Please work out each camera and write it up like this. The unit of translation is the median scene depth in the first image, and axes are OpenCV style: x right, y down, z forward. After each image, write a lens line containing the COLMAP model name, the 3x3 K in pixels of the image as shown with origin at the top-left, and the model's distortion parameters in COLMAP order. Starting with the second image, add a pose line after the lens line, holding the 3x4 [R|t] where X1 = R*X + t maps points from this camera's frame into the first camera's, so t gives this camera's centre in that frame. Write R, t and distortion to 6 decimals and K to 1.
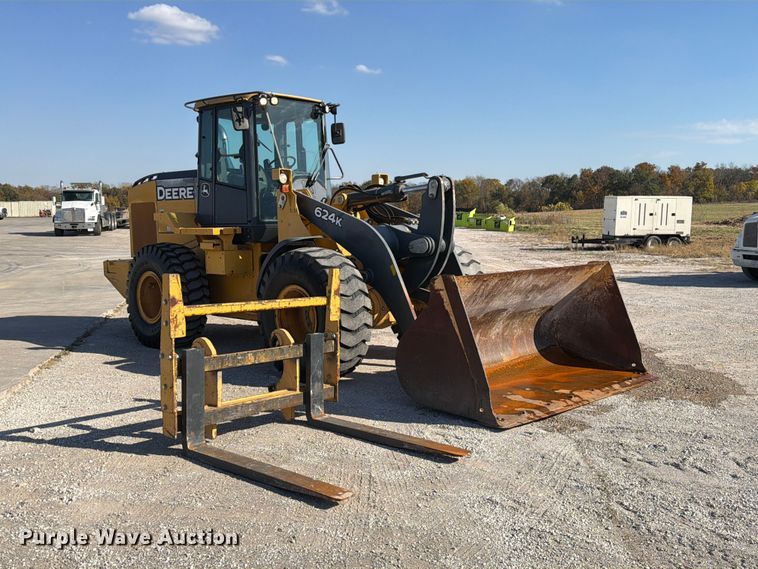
lens RADIAL K [[752.6, 0, 379.1], [0, 752.6, 300.7], [0, 0, 1]] dist [0.080051, -0.010395]
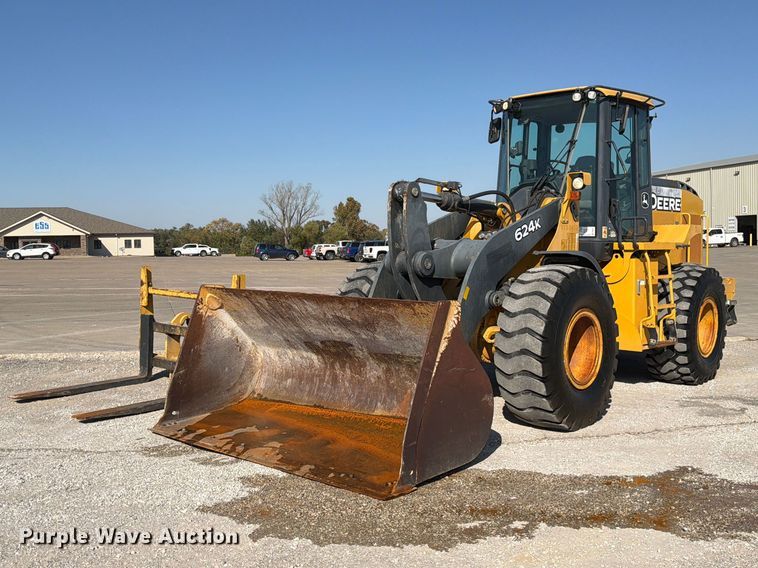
lens RADIAL K [[786.6, 0, 352.0], [0, 786.6, 282.2], [0, 0, 1]] dist [0.013871, 0.353843]
pose [[0.020482, 0.060610, -0.997951, 0.201509], [-0.106707, 0.992592, 0.058094, -0.020713], [0.994080, 0.105299, 0.026798, 0.195212]]
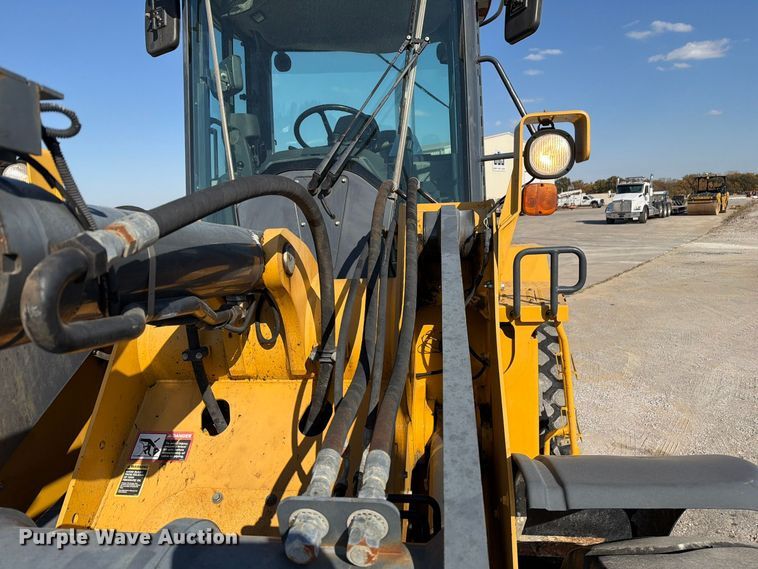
lens RADIAL K [[535.1, 0, 391.7], [0, 535.1, 288.0], [0, 0, 1]] dist [0.005232, 0.000180]
pose [[0.622688, 0.093806, -0.776827, 0.023696], [-0.053446, 0.995568, 0.077379, -0.033101], [0.780643, -0.006665, 0.624942, 0.222410]]
